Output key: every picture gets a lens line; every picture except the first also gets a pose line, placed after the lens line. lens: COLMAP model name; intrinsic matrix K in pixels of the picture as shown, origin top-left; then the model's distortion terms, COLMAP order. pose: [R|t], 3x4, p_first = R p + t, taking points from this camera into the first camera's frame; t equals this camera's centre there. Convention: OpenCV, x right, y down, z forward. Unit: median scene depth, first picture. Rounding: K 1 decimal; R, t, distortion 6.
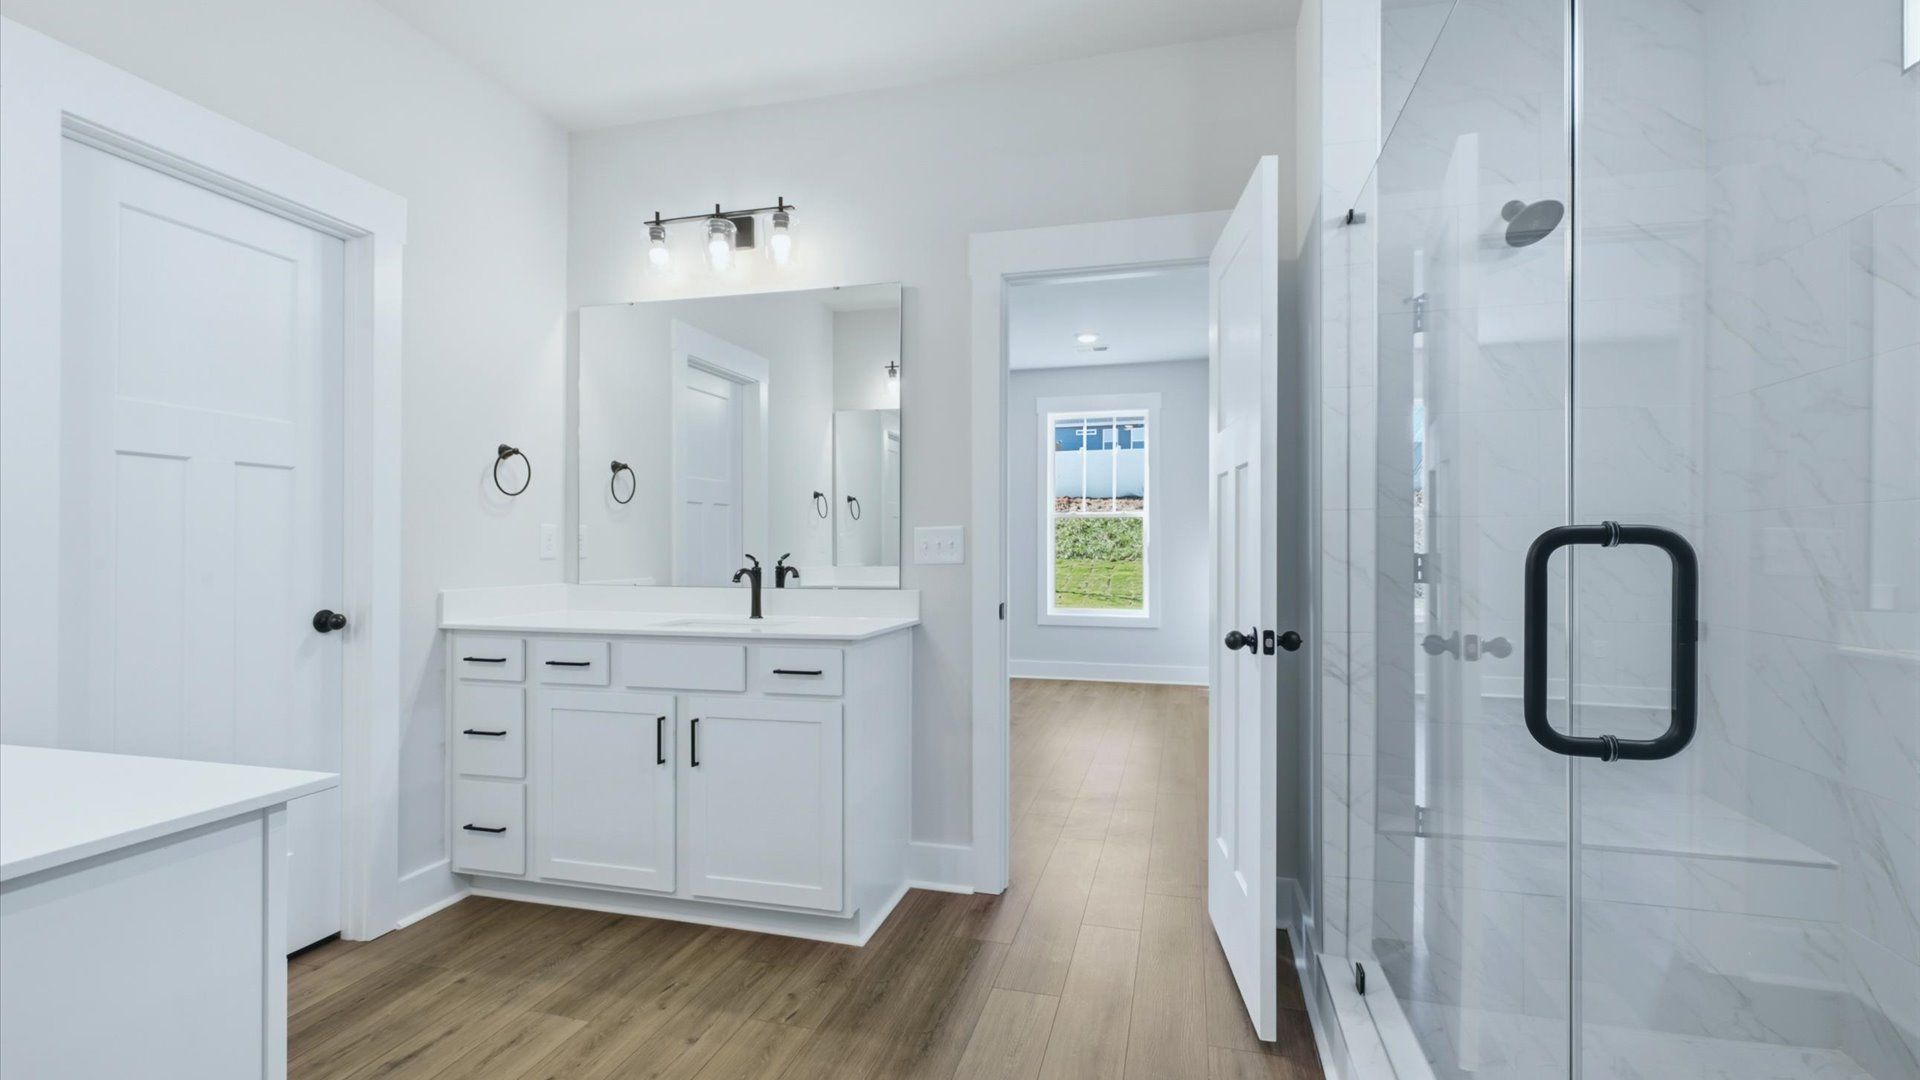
lens RADIAL K [[765.8, 0, 964.4], [0, 765.8, 553.6], [0, 0, 1]] dist [0.002091, 0.000148]
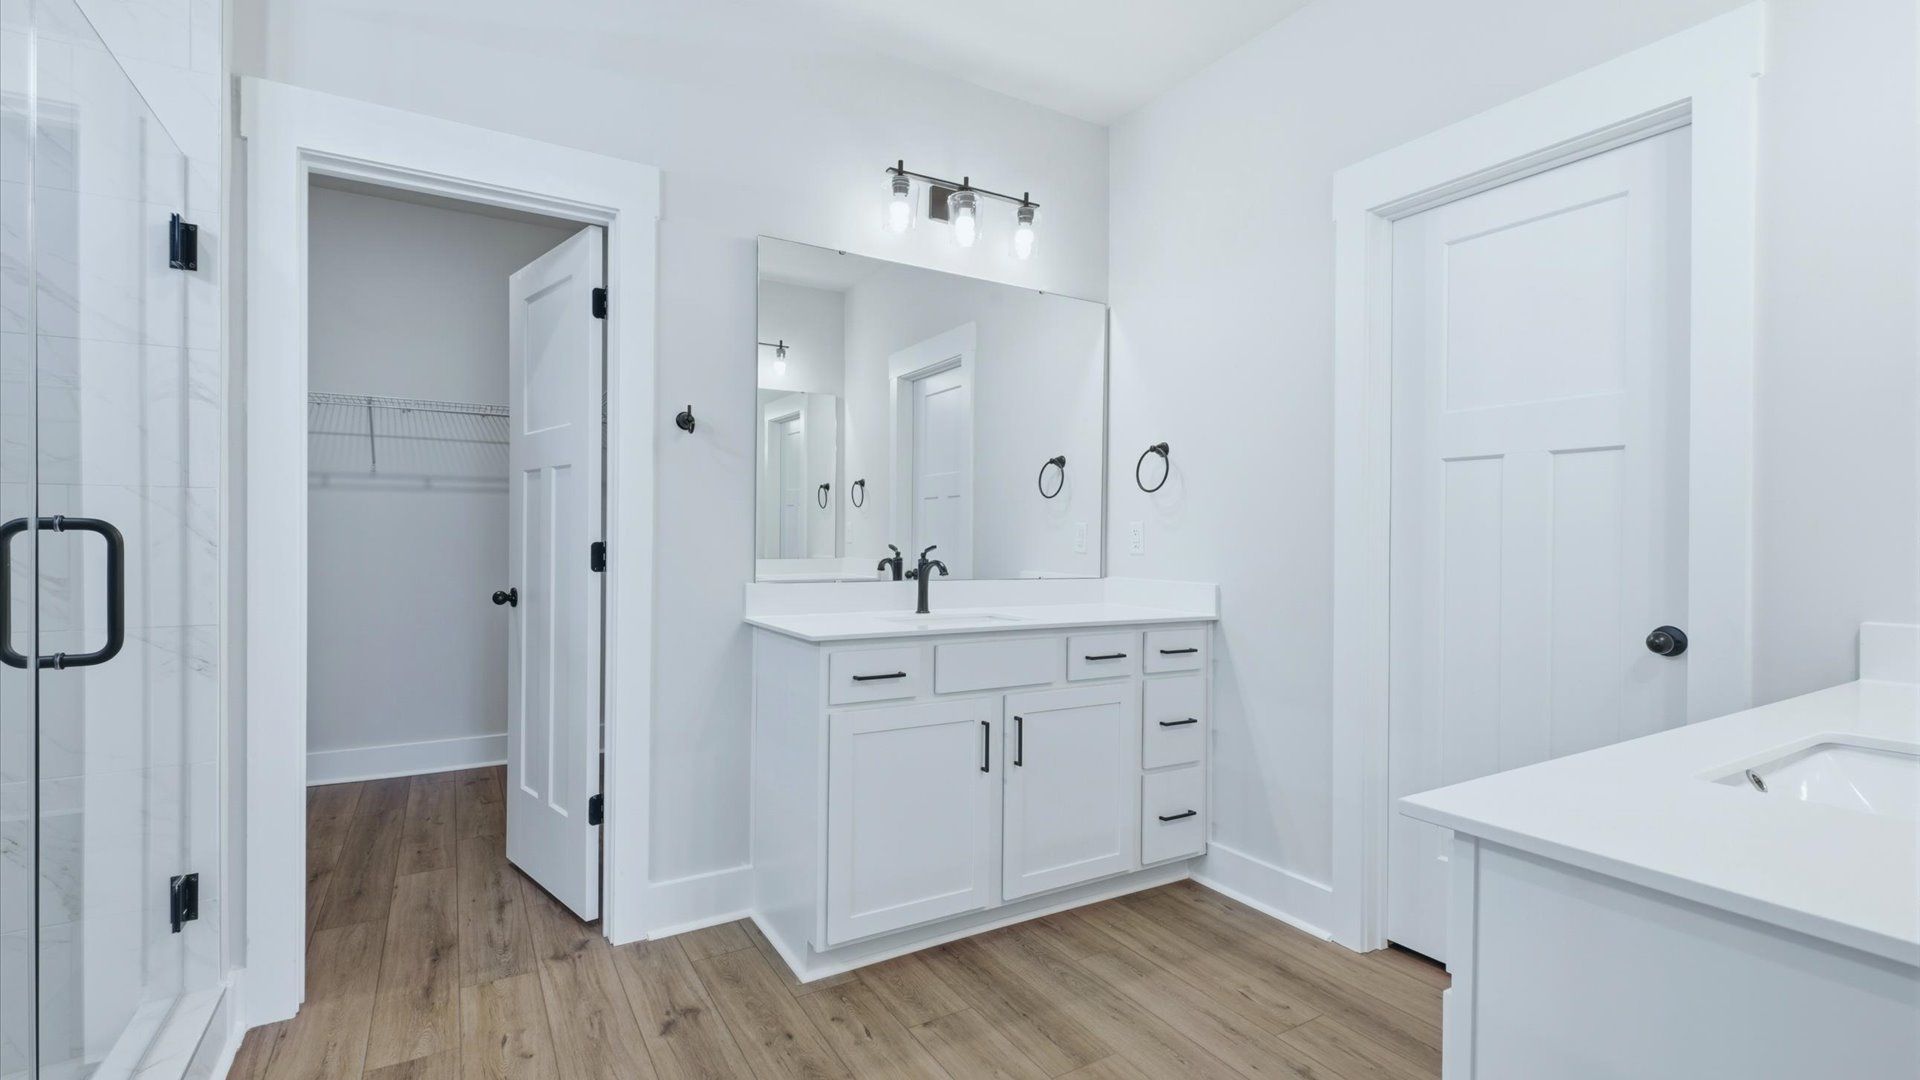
lens RADIAL K [[856.0, 0, 960.0], [0, 856.0, 540.0], [0, 0, 1]] dist [0.002622, 0.000730]
pose [[0.715604, 0.002402, 0.698502, -1.147912], [0.000627, 0.999991, -0.004081, -0.003290], [-0.698506, 0.003359, 0.715597, 0.270705]]
